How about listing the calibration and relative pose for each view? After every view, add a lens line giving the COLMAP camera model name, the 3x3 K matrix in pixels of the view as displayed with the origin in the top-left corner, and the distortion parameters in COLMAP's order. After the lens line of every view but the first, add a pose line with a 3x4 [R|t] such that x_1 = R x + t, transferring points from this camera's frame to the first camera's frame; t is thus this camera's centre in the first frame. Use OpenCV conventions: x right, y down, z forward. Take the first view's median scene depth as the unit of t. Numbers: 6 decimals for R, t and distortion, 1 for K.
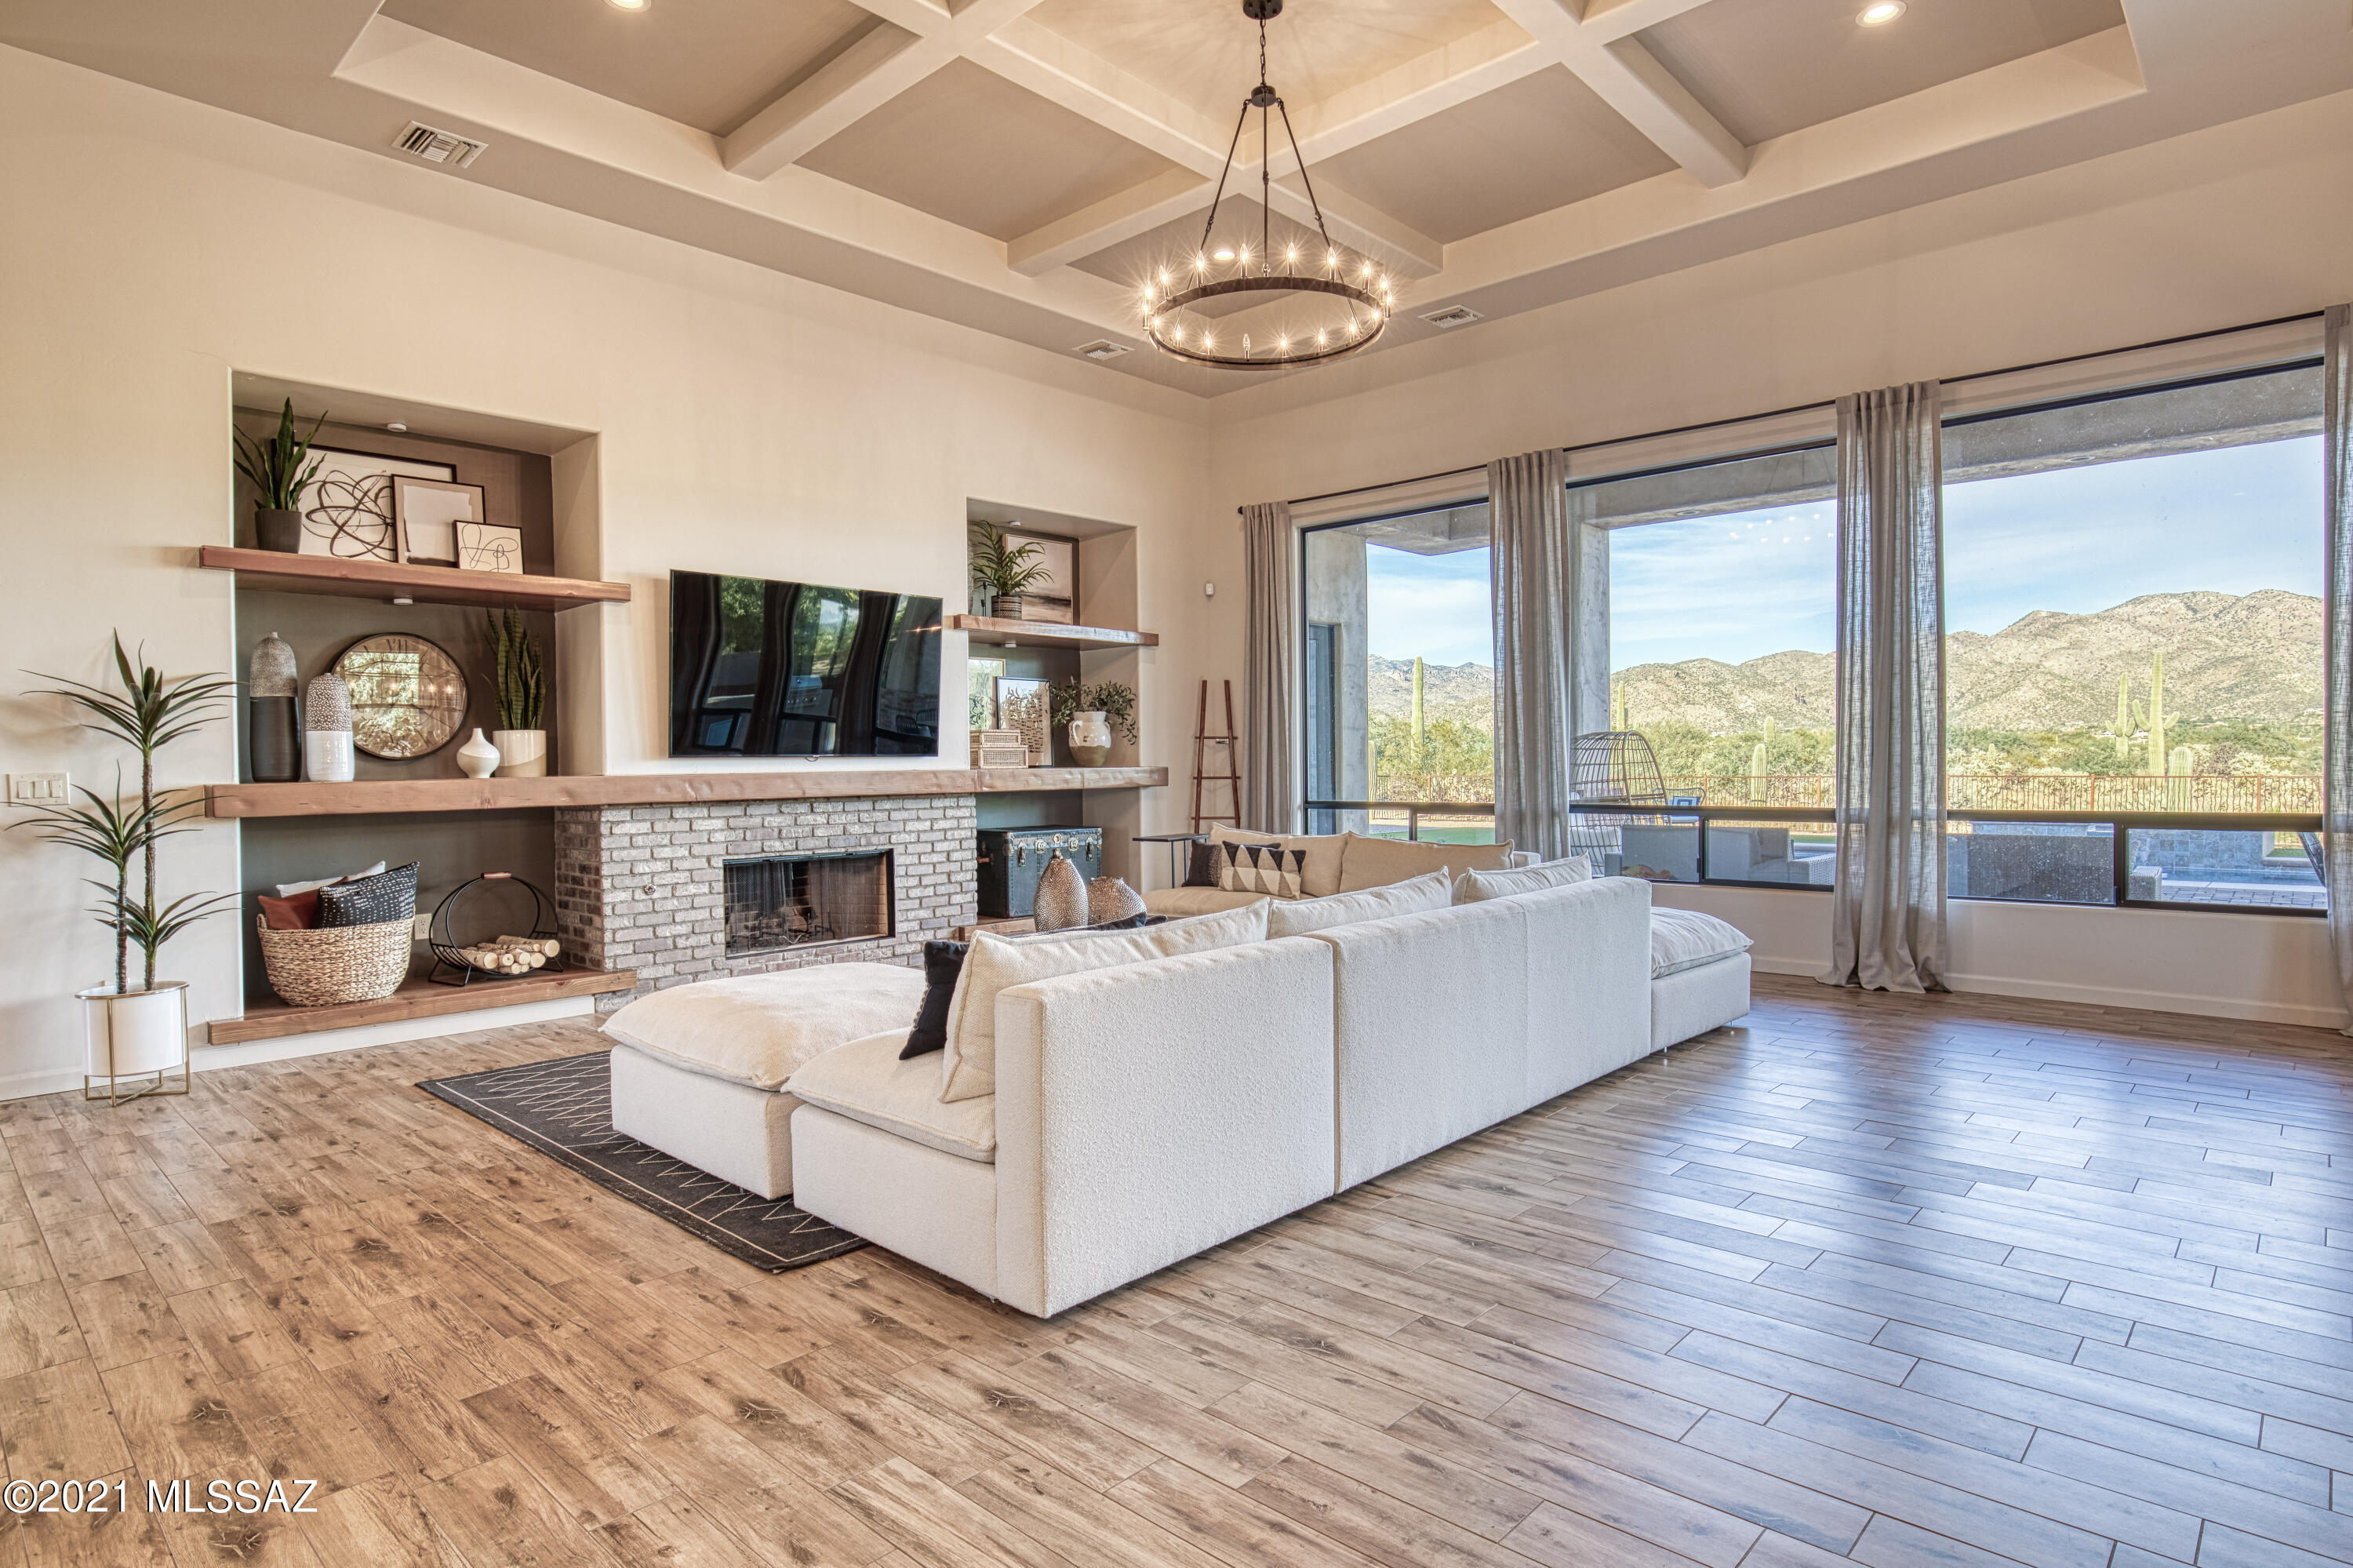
lens RADIAL K [[1253.9, 0, 1176.5], [0, 1253.9, 784.0], [0, 0, 1]] dist [-0.003964, 0.000526]
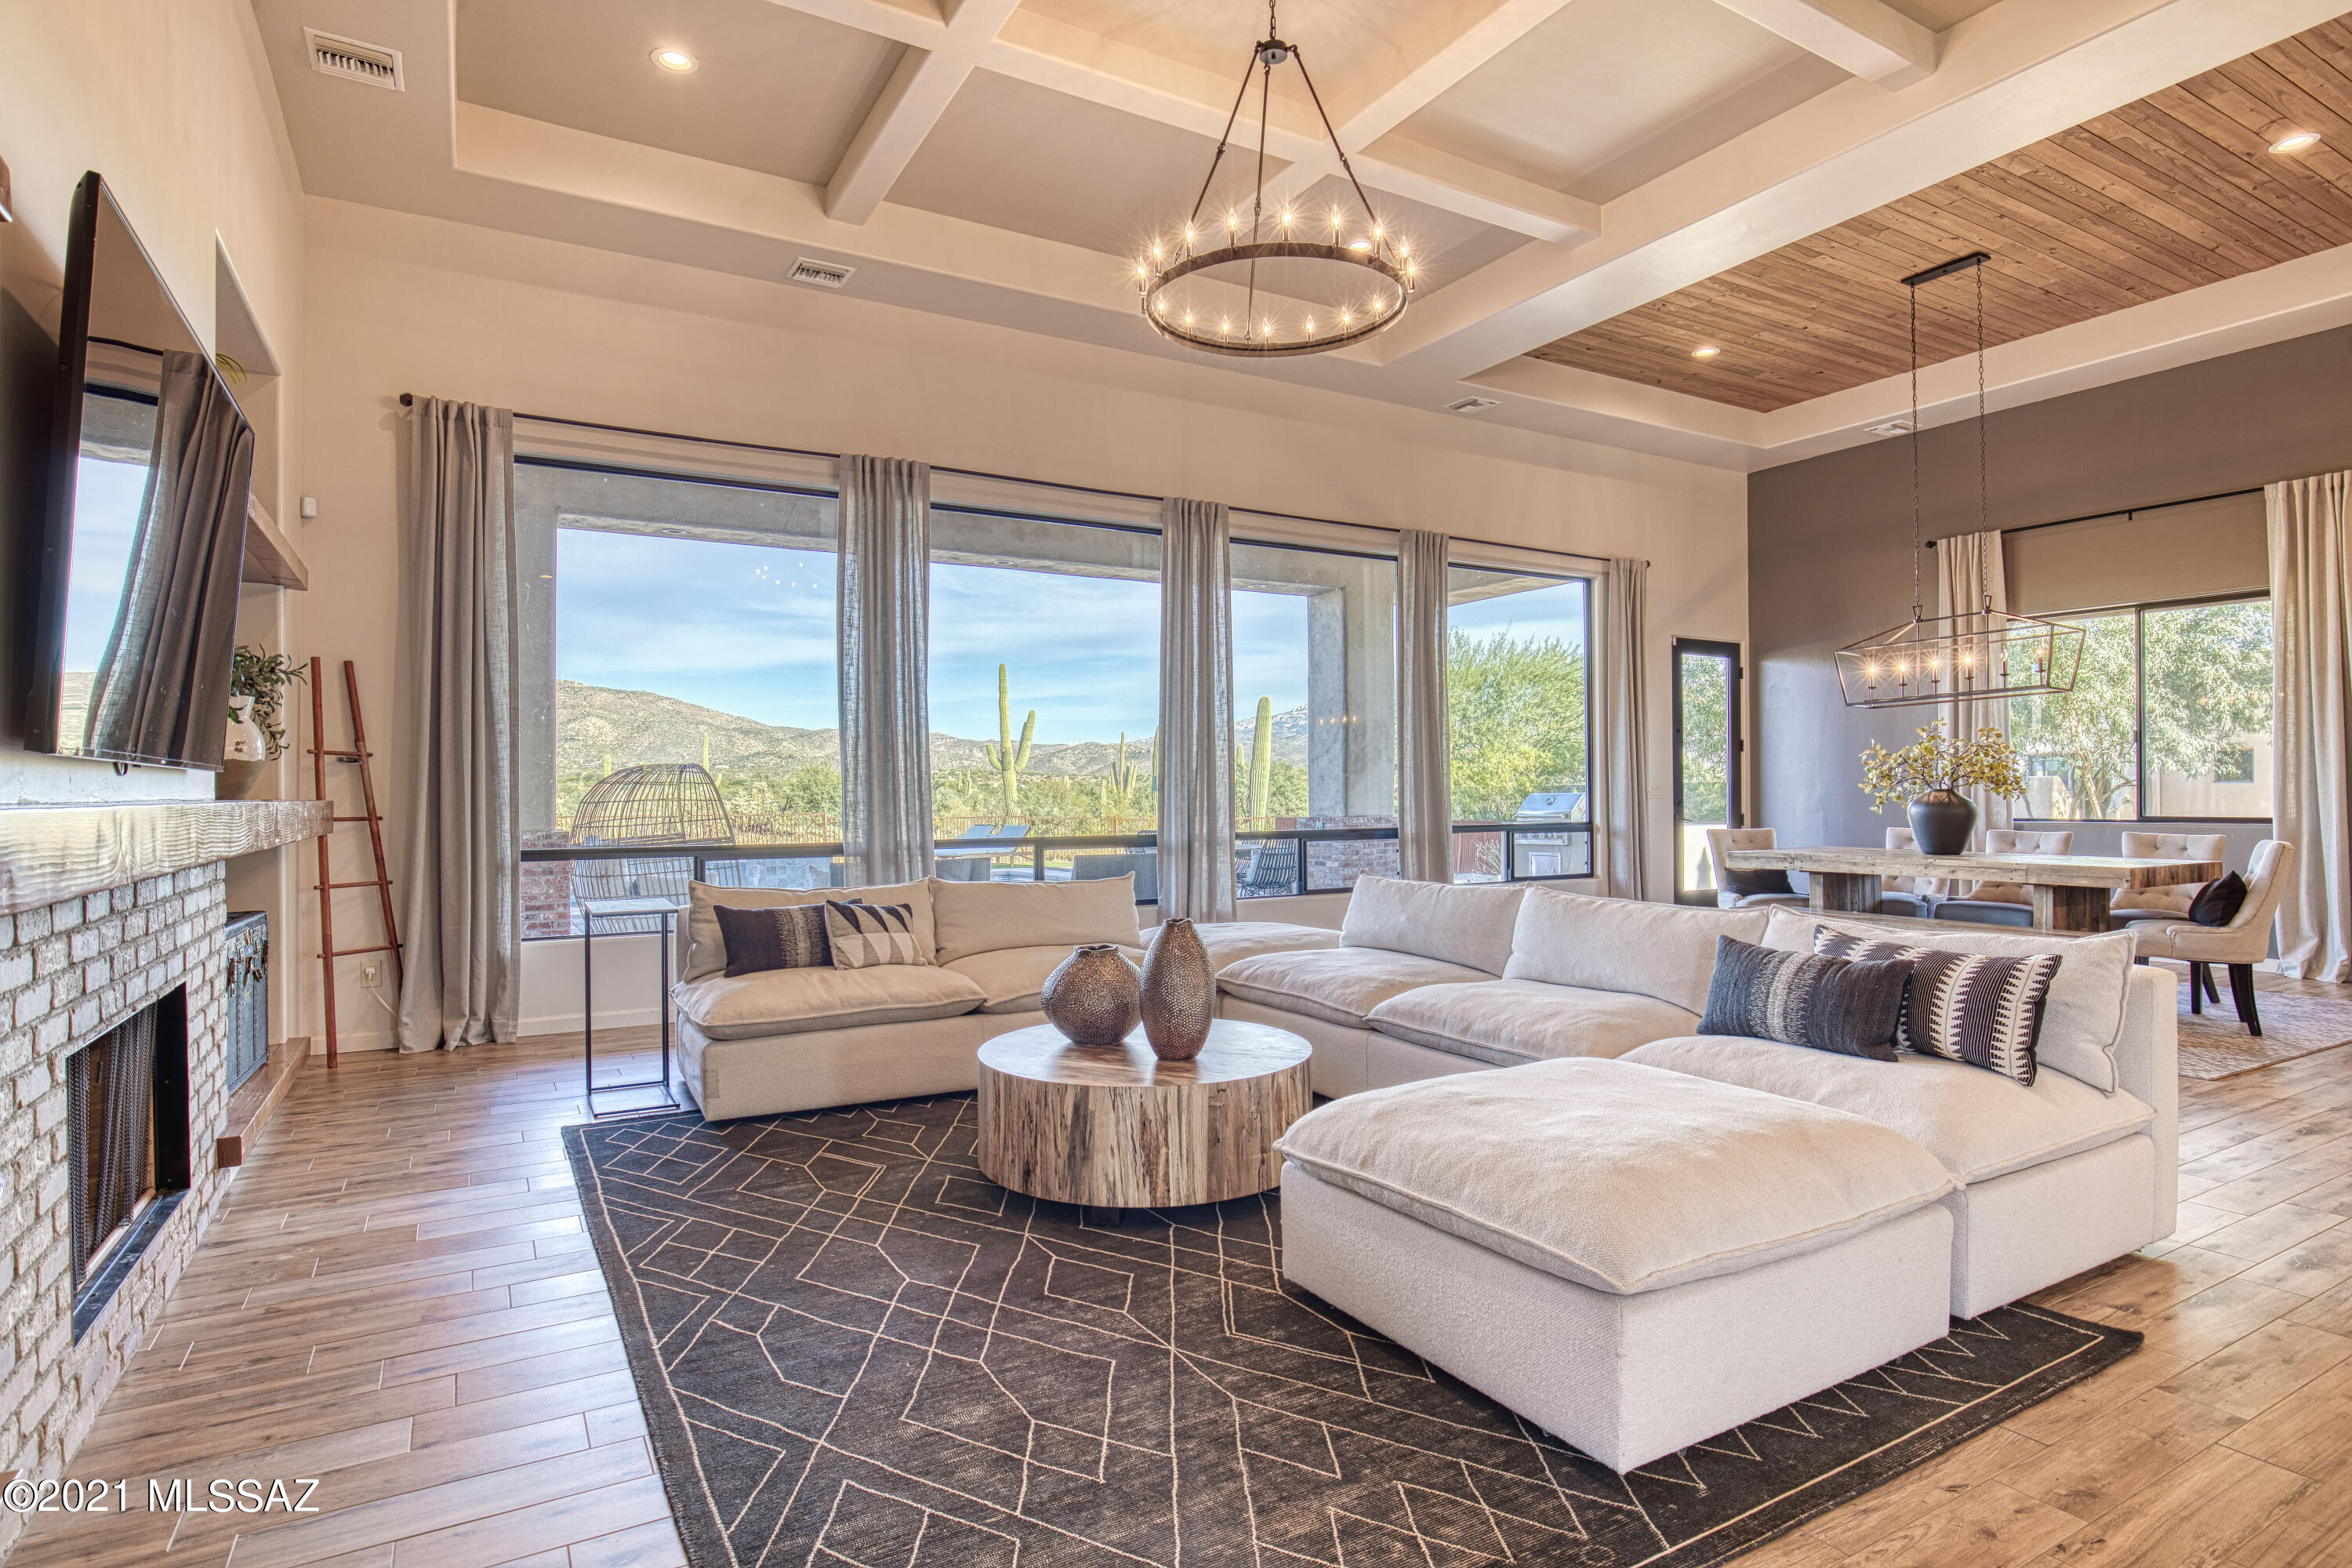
lens RADIAL K [[1253.3, 0, 1176.0], [0, 1253.3, 784.0], [0, 0, 1]] dist [-0.003964, 0.000526]
pose [[0.274741, 0.010380, 0.961462, -0.653136], [0.020518, 0.999651, -0.016655, -0.006824], [-0.961299, 0.024303, 0.274432, 0.665321]]
